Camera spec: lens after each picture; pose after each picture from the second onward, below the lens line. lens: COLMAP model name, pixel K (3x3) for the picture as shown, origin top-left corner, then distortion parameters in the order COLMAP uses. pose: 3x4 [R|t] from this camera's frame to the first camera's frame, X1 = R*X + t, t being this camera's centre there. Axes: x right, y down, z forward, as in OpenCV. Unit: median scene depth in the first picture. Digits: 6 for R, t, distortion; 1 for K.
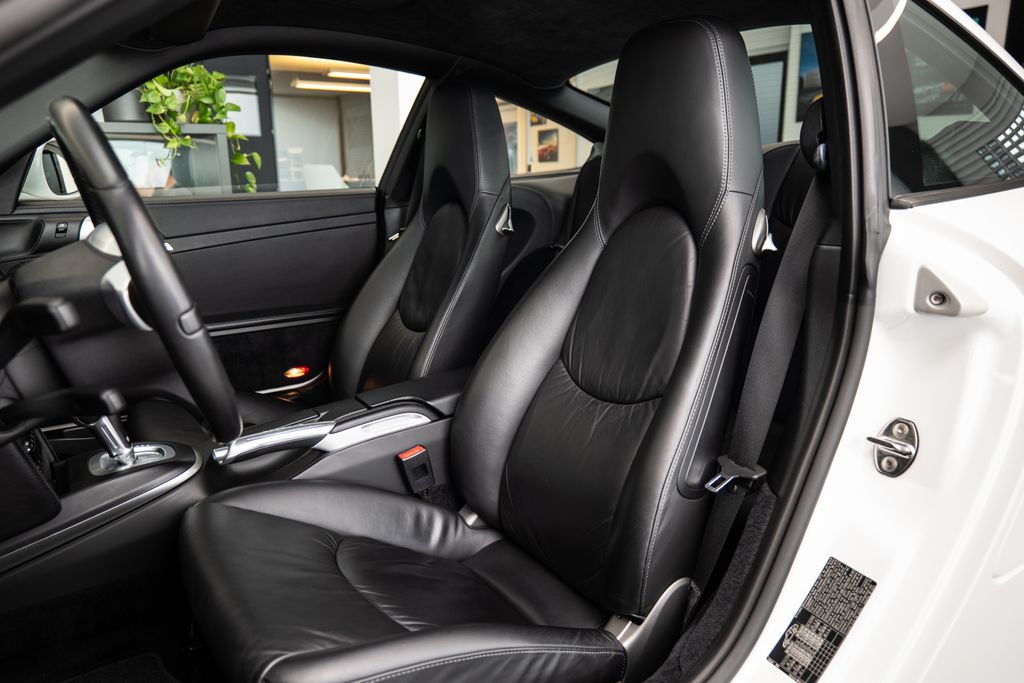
lens RADIAL K [[733.3, 0, 513.5], [0, 733.3, 338.5], [0, 0, 1]] dist [-0.010169, -0.006032]
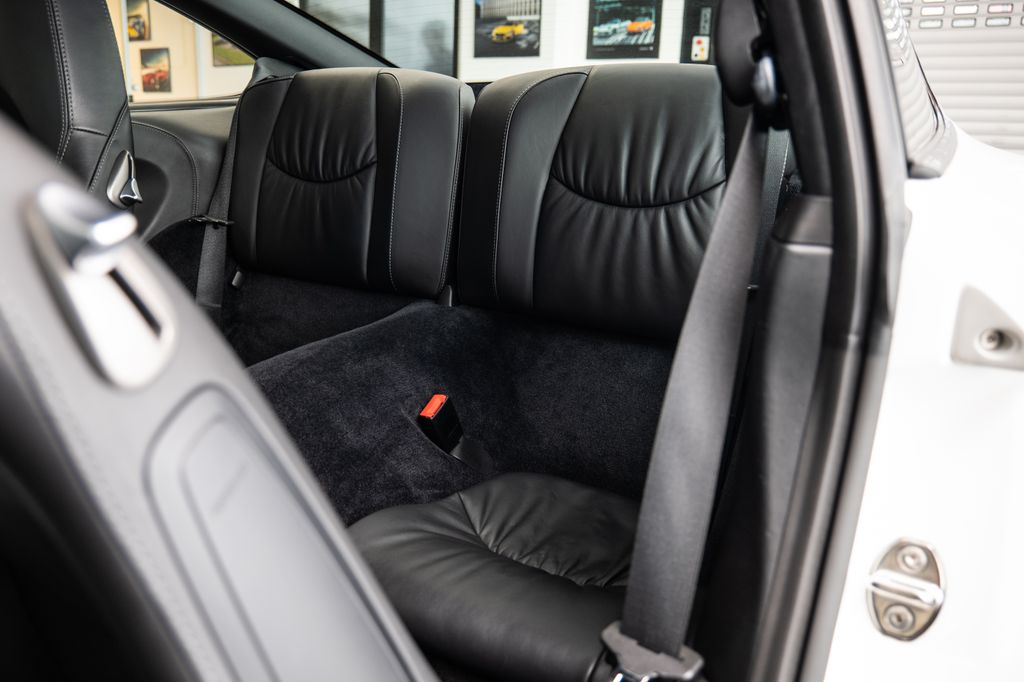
lens RADIAL K [[902.0, 0, 510.3], [0, 902.0, 345.7], [0, 0, 1]] dist [0.003820, -0.003647]
pose [[0.917179, -0.062988, 0.393465, -0.020491], [0.051292, 0.997875, 0.040183, -0.048084], [-0.395159, -0.016673, 0.918461, 0.247839]]
